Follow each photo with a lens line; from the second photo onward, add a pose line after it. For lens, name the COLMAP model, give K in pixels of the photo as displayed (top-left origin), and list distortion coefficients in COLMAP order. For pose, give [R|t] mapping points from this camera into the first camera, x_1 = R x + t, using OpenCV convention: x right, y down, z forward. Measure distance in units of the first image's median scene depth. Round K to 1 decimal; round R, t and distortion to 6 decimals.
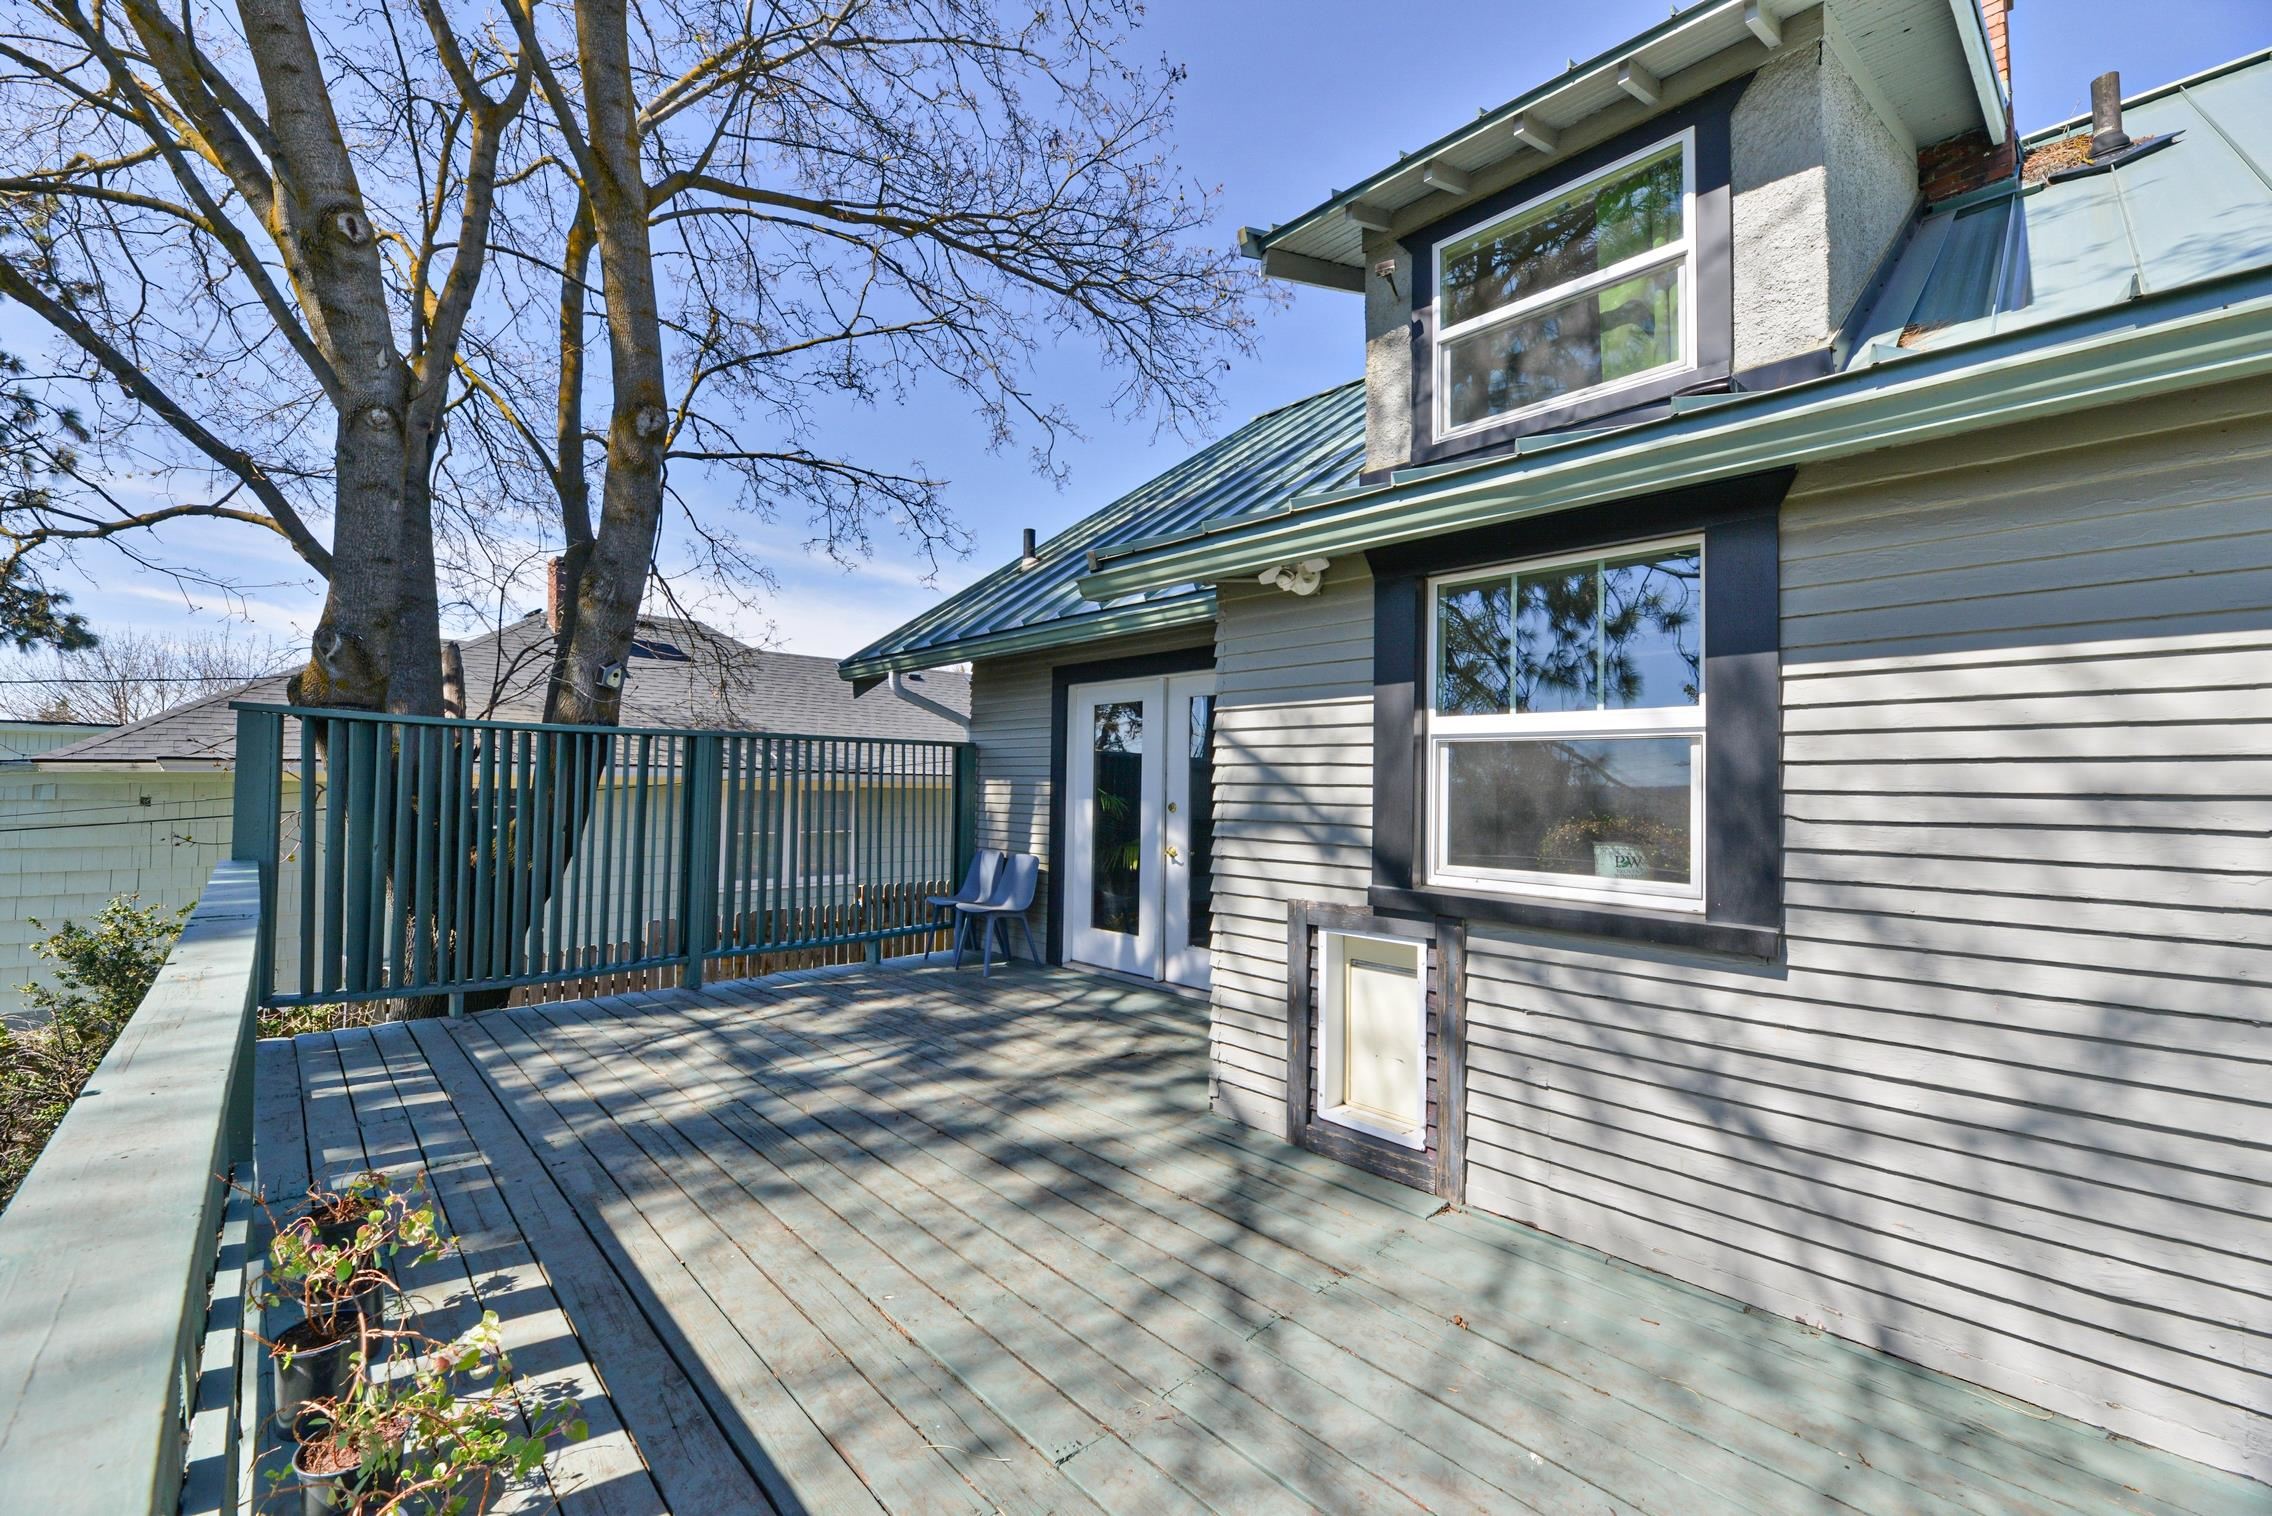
lens RADIAL K [[931.0, 0, 1136.0], [0, 931.0, 758.0], [0, 0, 1]] dist [-0.001047, -0.000205]
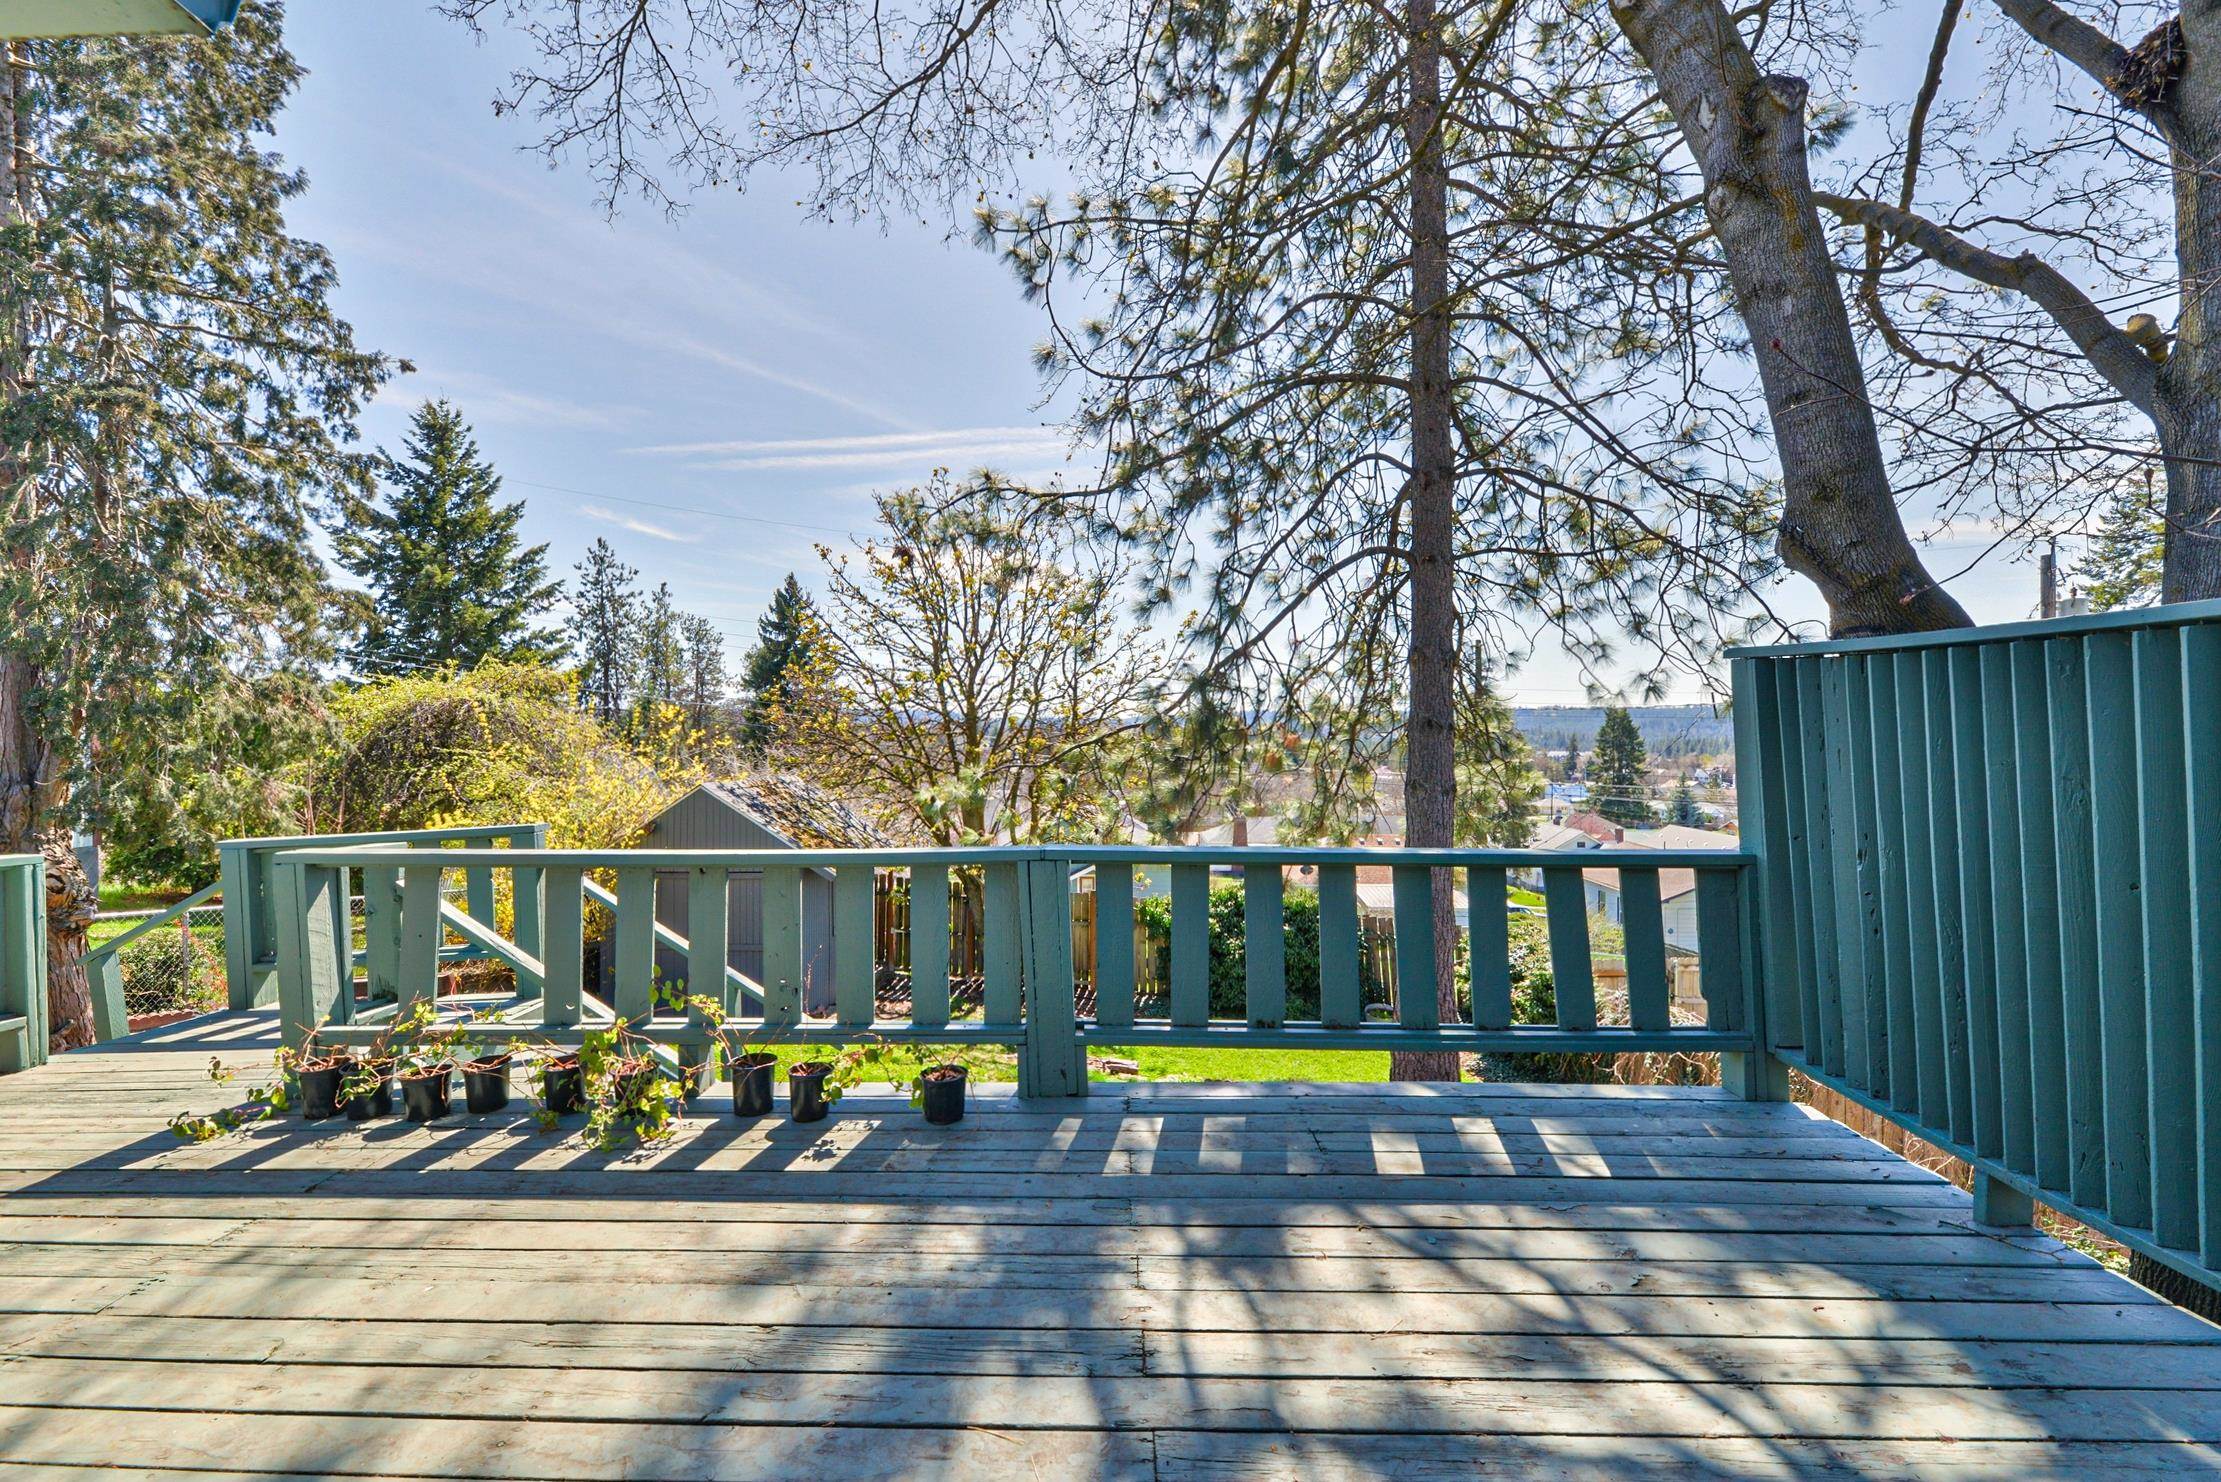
lens RADIAL K [[910.1, 0, 1110.5], [0, 910.1, 741.0], [0, 0, 1]] dist [-0.001047, -0.000205]
pose [[-0.701710, 0.010394, -0.712387, -0.092456], [0.023220, 0.999696, -0.008286, 0.027073], [0.712085, -0.022356, -0.701738, 2.109037]]
